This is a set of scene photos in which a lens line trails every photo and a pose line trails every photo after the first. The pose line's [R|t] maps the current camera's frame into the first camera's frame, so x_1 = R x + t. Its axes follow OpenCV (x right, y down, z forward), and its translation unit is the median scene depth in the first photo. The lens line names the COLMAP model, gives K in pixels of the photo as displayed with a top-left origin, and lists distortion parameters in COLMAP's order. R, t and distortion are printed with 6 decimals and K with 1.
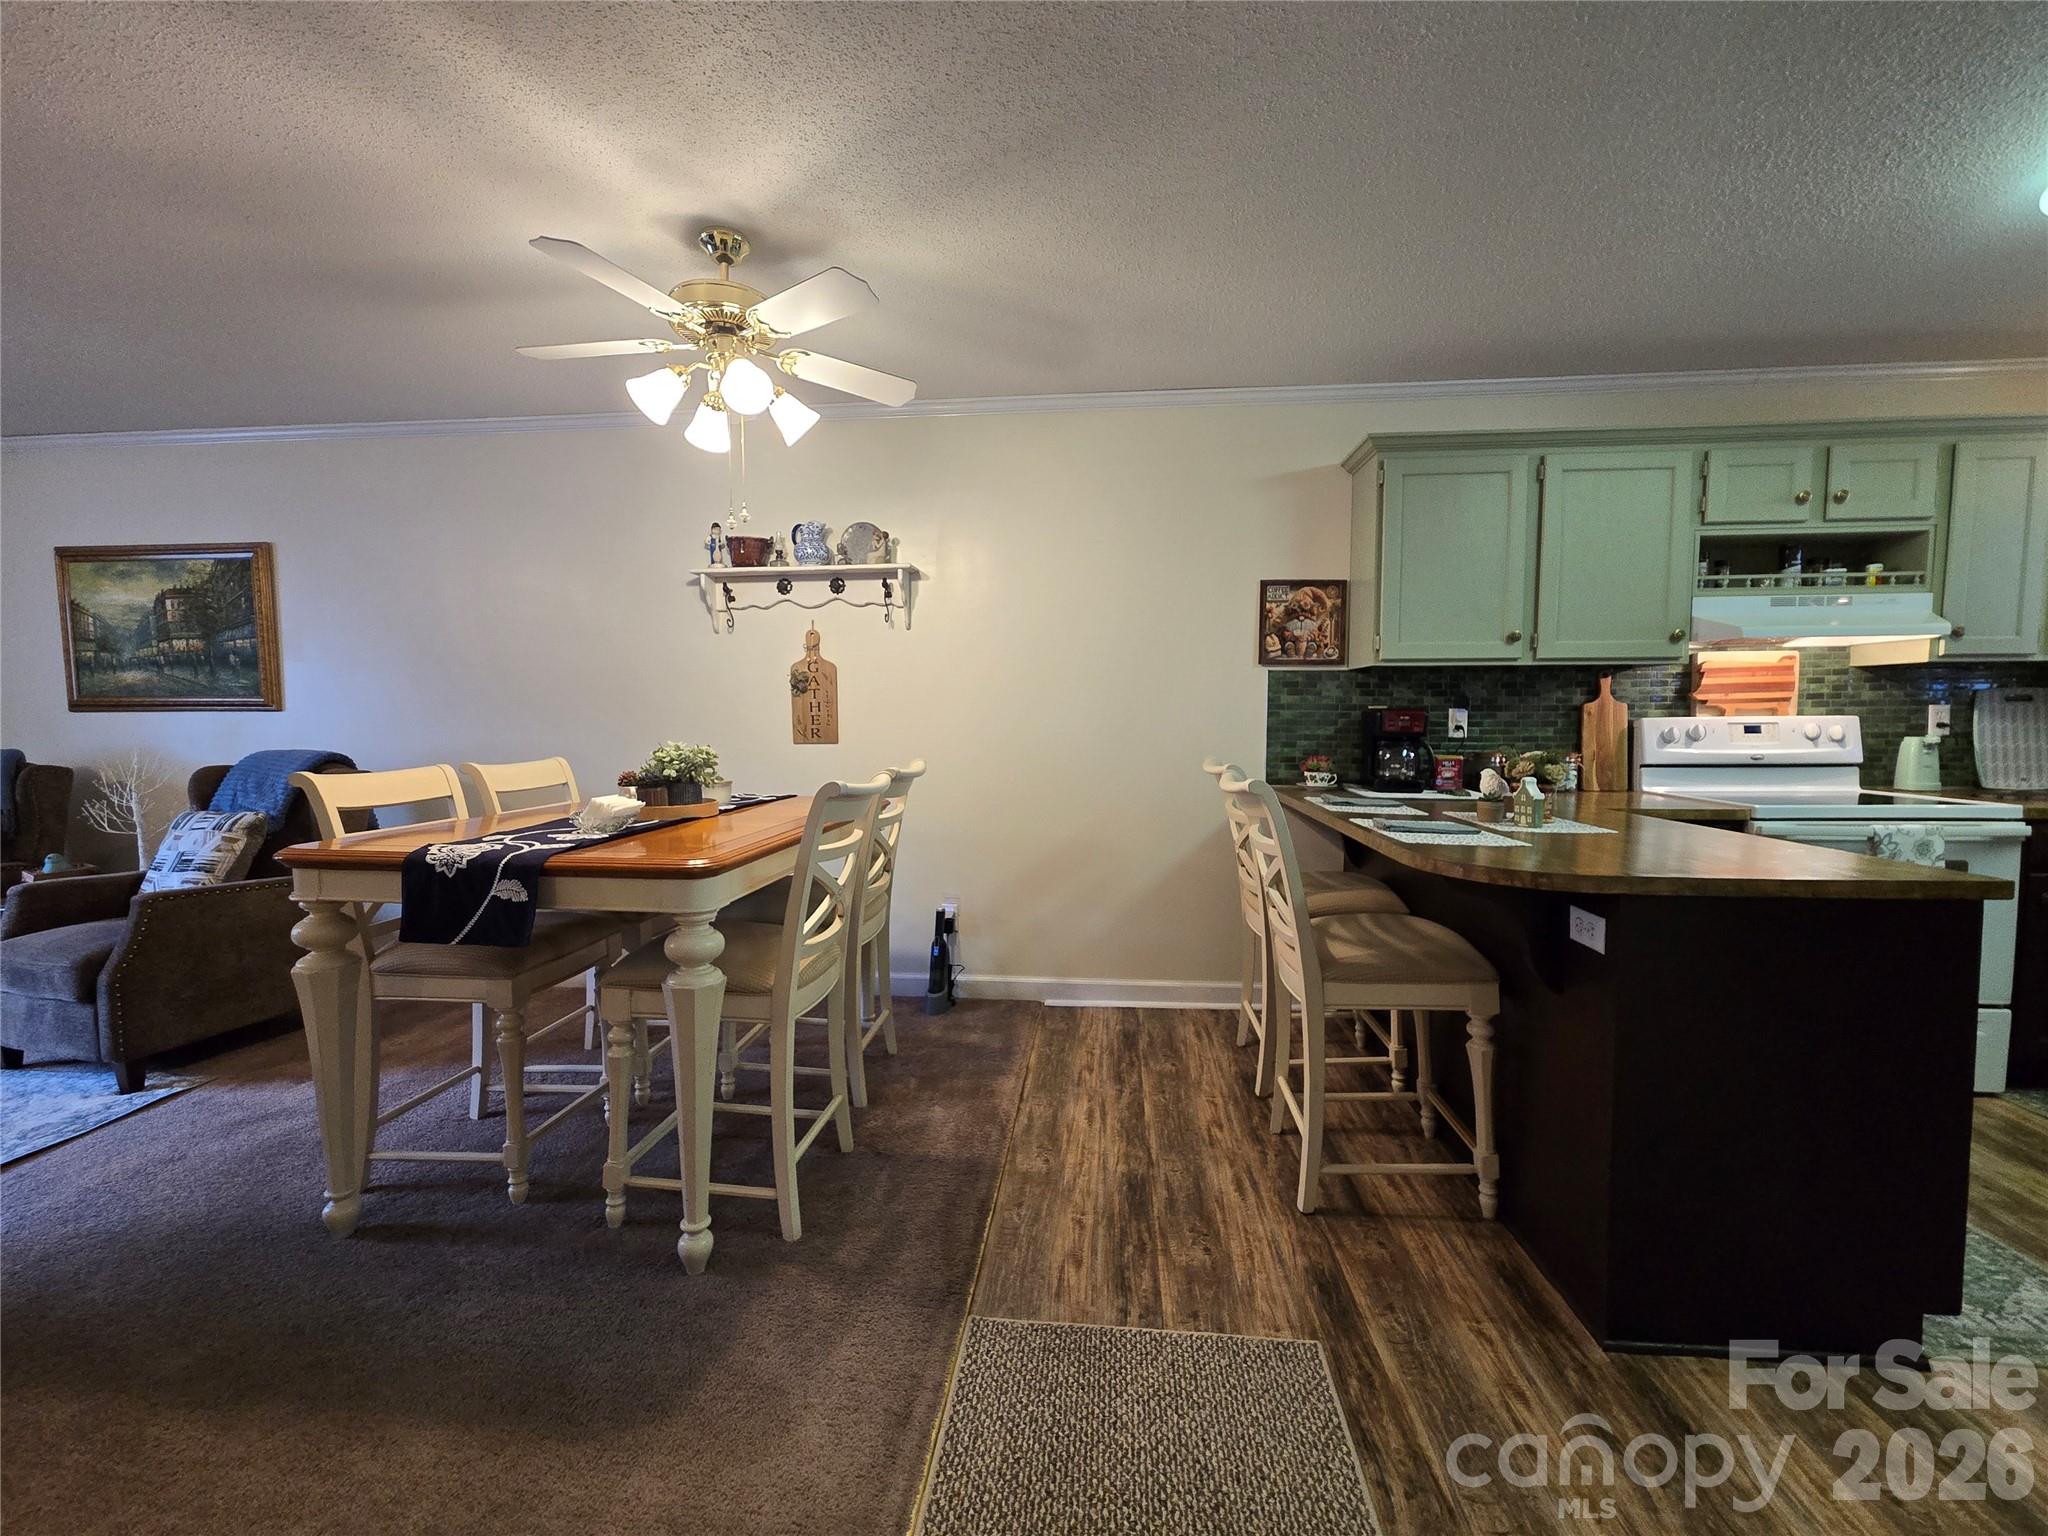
lens RADIAL K [[838.8, 0, 1035.4], [0, 838.8, 767.2], [0, 0, 1]] dist [0.000554, 0.001114]
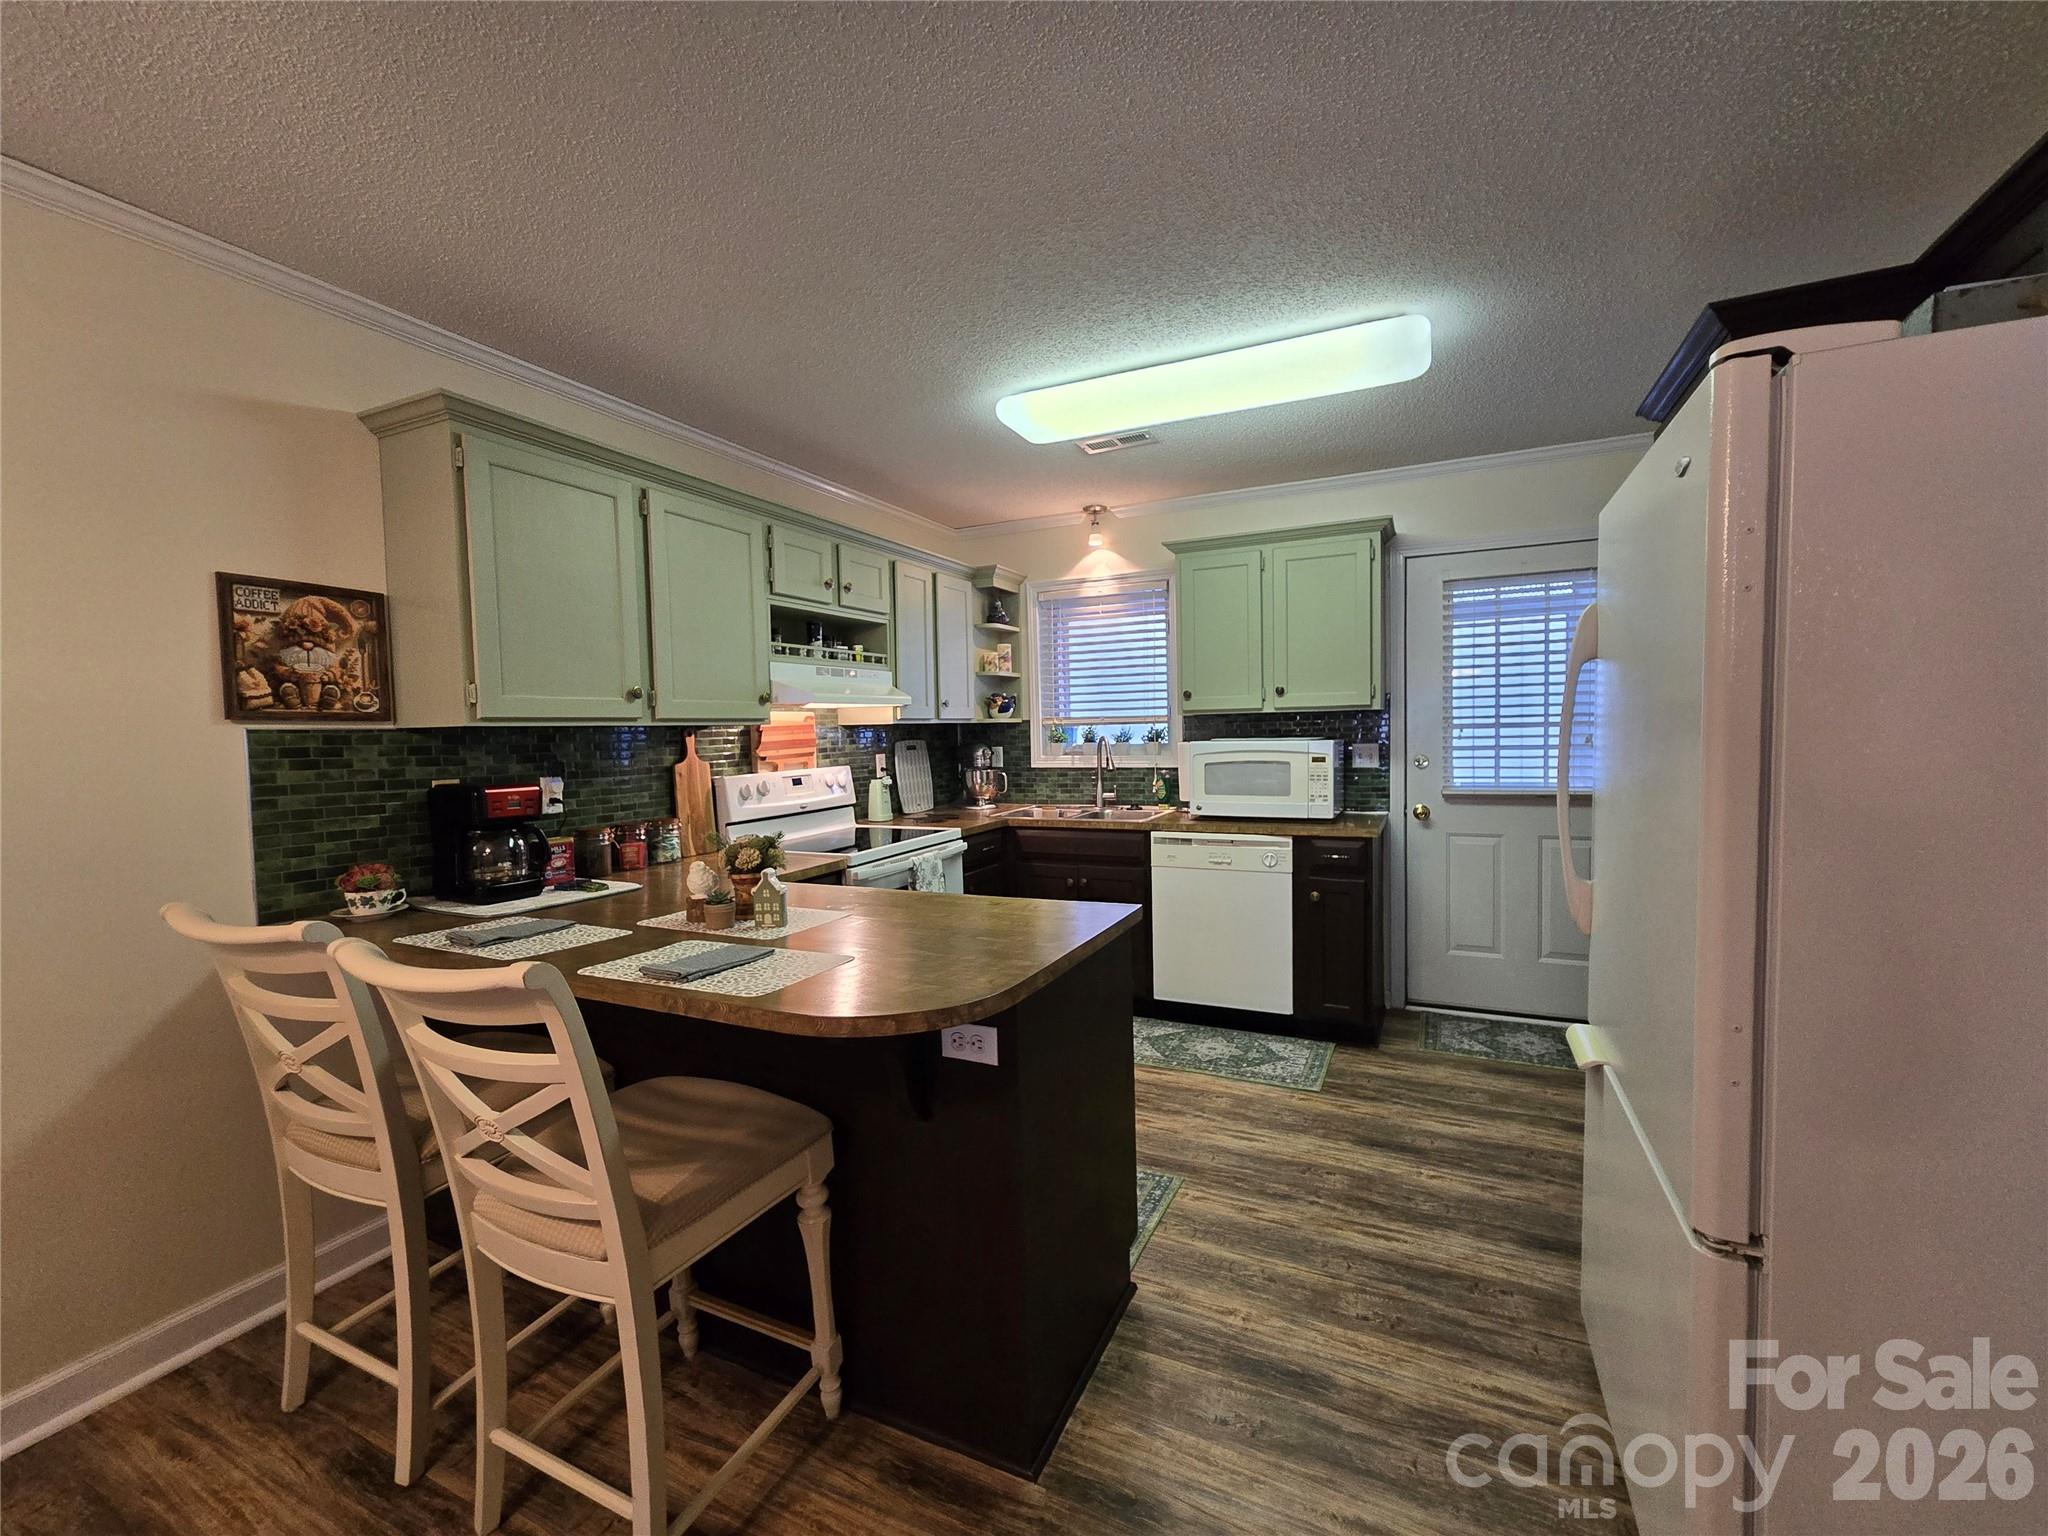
lens RADIAL K [[838.8, 0, 1032.1], [0, 838.8, 770.0], [0, 0, 1]] dist [0.000554, 0.001114]
pose [[0.351380, -0.050810, 0.934853, -0.080626], [0.080519, 0.996467, 0.023895, -0.061433], [-0.932764, 0.066877, 0.354230, 0.308008]]
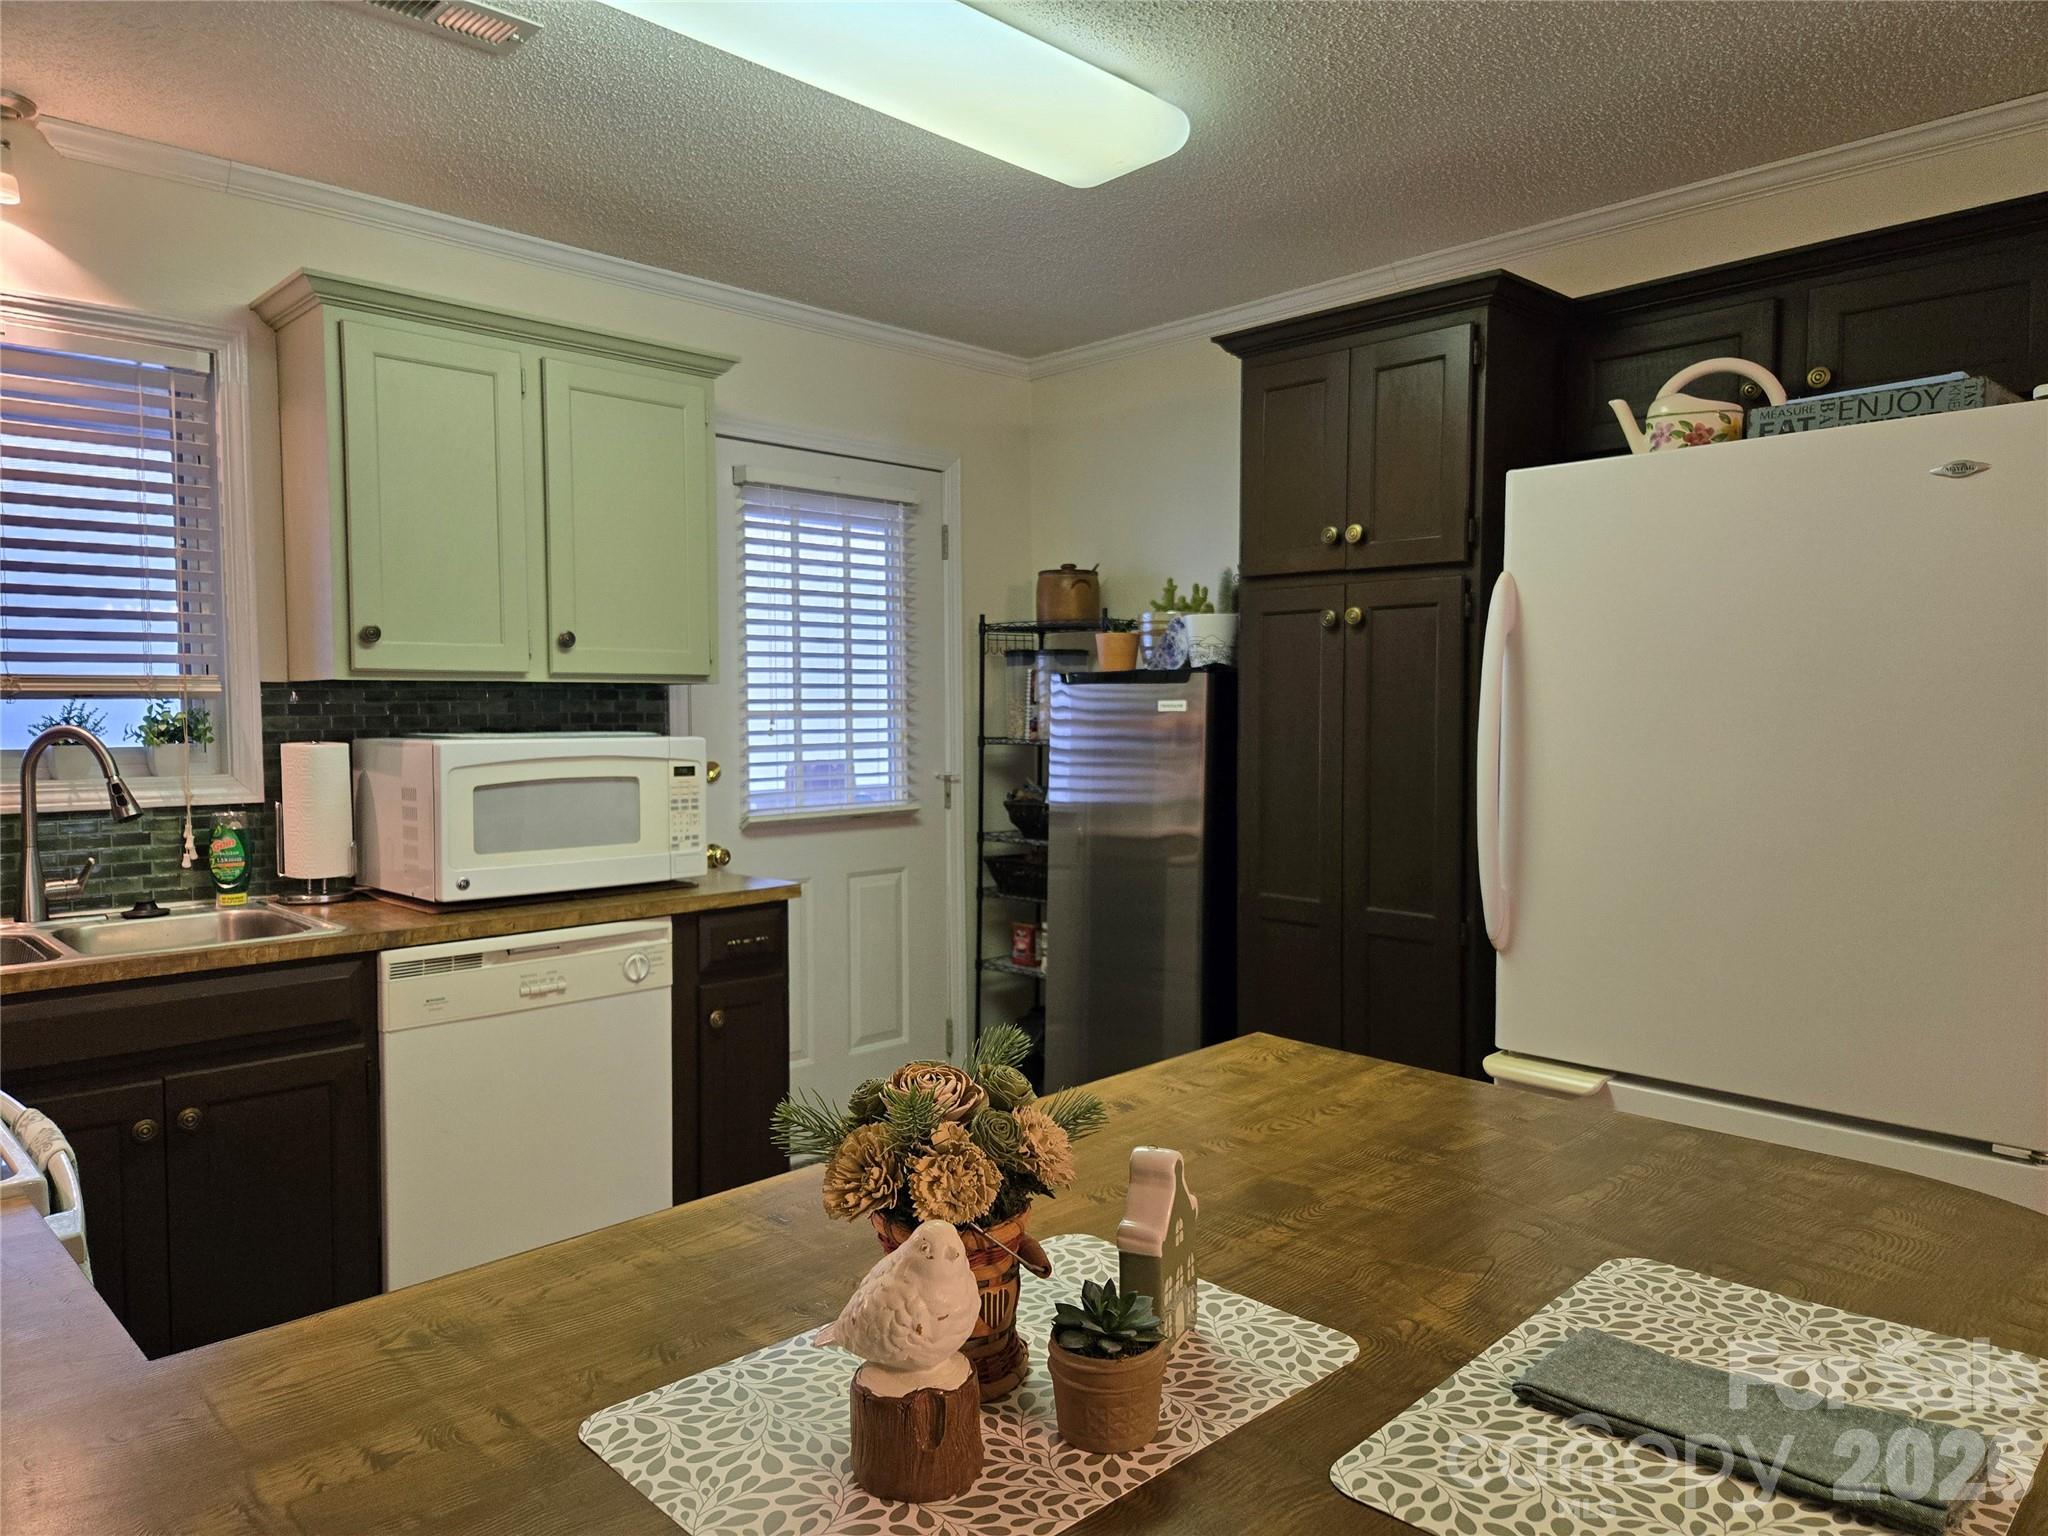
lens RADIAL K [[1362.5, 0, 1024.2], [0, 1362.5, 768.7], [0, 0, 1]] dist [0.034703, -0.004716]
pose [[-0.760357, -0.022844, 0.649103, 0.335033], [0.048032, 0.994667, 0.091270, -0.106777], [-0.647727, 0.100575, -0.755205, 1.079234]]
